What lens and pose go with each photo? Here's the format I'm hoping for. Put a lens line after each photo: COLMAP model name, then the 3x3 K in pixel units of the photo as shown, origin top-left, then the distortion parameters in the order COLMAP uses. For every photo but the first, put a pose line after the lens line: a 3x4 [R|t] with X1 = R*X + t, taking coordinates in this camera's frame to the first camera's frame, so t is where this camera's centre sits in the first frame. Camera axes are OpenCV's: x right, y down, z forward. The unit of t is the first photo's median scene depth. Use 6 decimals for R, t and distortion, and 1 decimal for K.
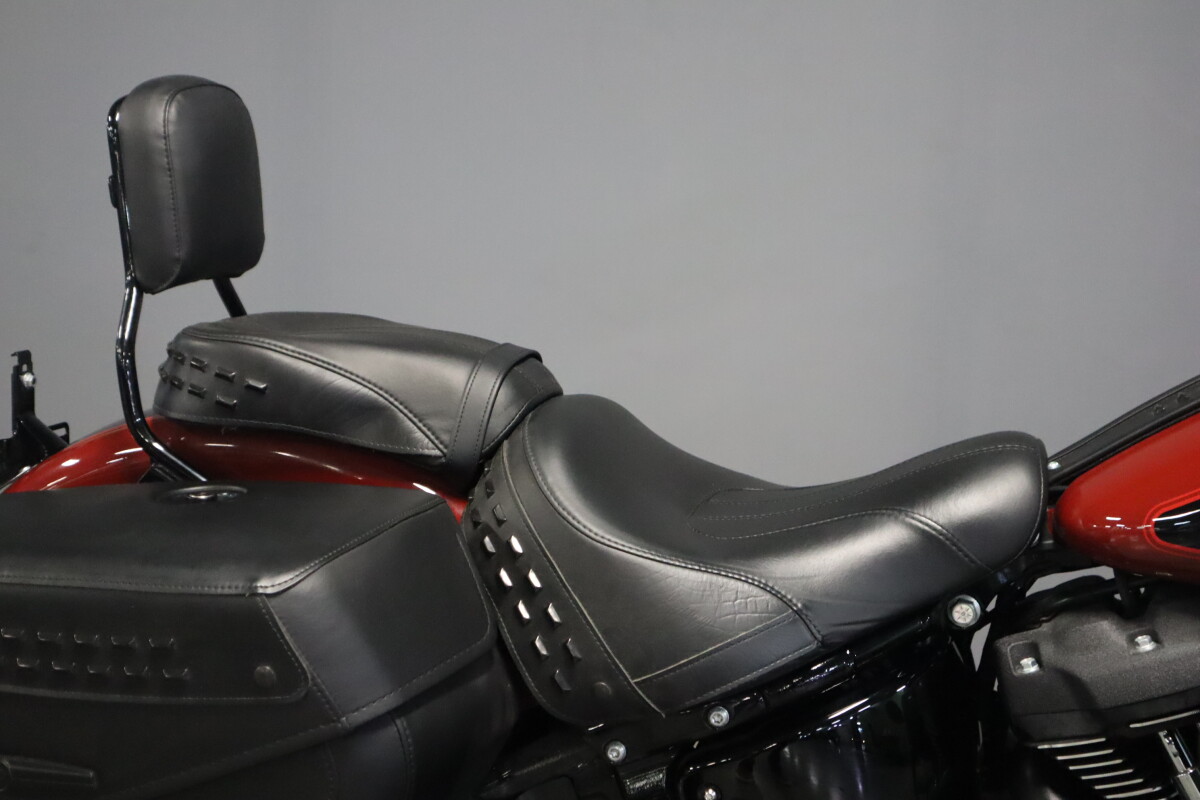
lens RADIAL K [[1683.0, 0, 600.0], [0, 1683.0, 400.0], [0, 0, 1]] dist [-0.089508, 0.908195]
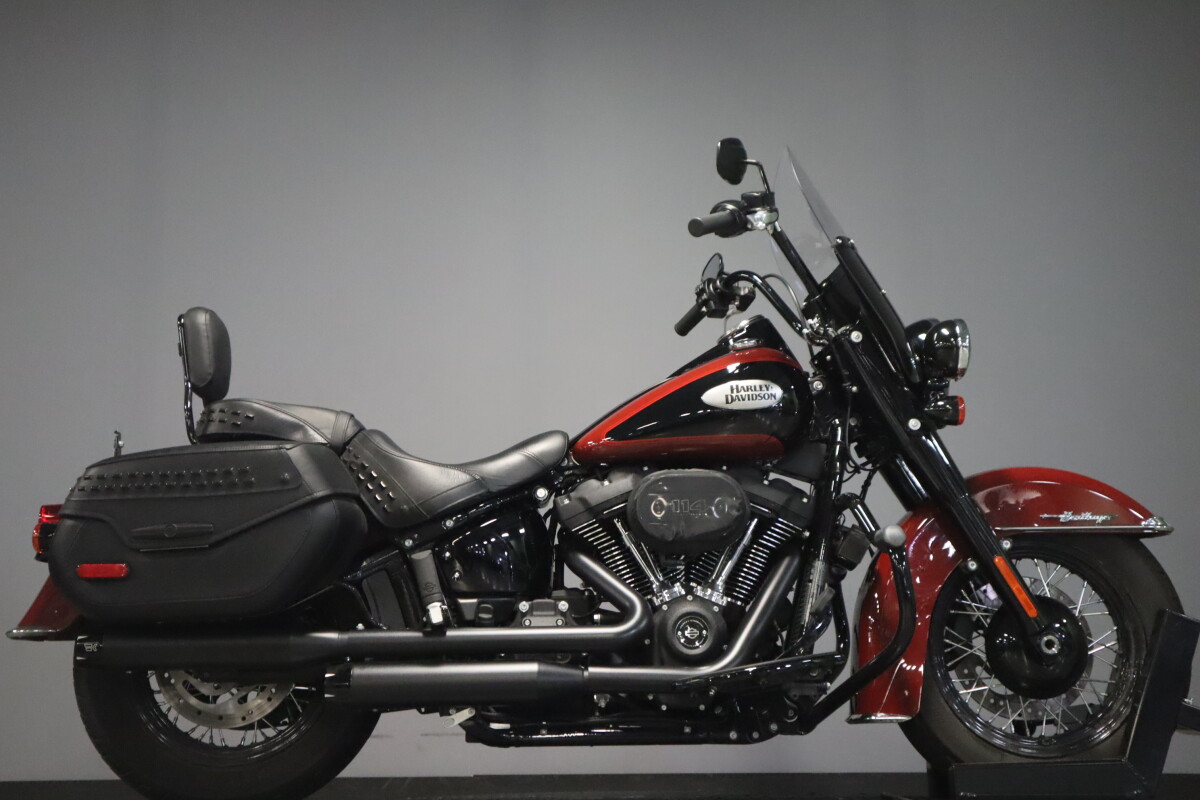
lens RADIAL K [[1596.0, 0, 600.0], [0, 1596.0, 400.0], [0, 0, 1]] dist [0.023334, 0.030423]
pose [[0.967696, 0.003226, 0.252098, -0.316886], [0.083583, 0.939265, -0.332860, 0.832805], [-0.237860, 0.343178, 0.908654, -1.305924]]
